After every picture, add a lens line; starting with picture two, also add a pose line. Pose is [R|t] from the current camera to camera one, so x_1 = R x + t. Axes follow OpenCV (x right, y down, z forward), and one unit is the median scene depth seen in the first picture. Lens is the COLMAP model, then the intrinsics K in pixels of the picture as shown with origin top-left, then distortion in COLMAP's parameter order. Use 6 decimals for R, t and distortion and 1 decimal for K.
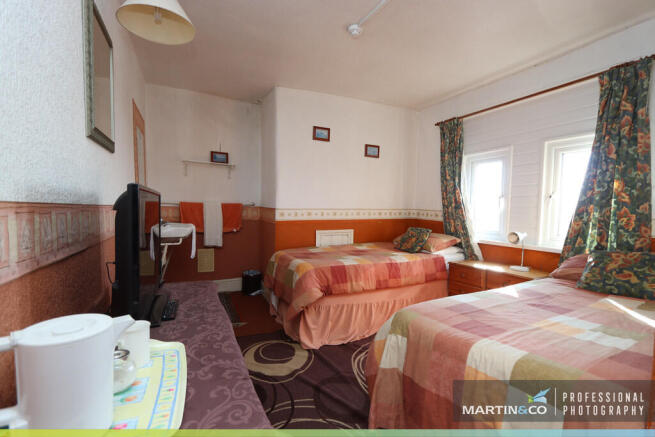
lens RADIAL K [[308.8, 0, 327.5], [0, 308.8, 218.5], [0, 0, 1]] dist [-0.001513, -0.000136]
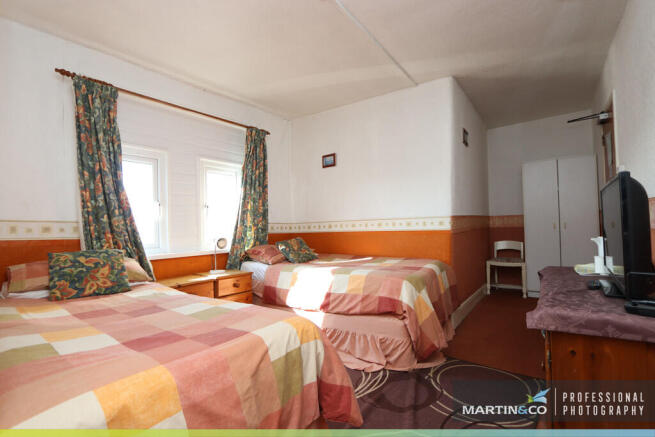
lens RADIAL K [[298.9, 0, 327.5], [0, 298.9, 218.5], [0, 0, 1]] dist [-0.001586, -0.000159]
pose [[-0.440609, -0.006963, 0.897672, -0.526932], [0.025356, 0.999474, 0.020198, -0.040914], [-0.897341, 0.031661, -0.440201, 1.160869]]
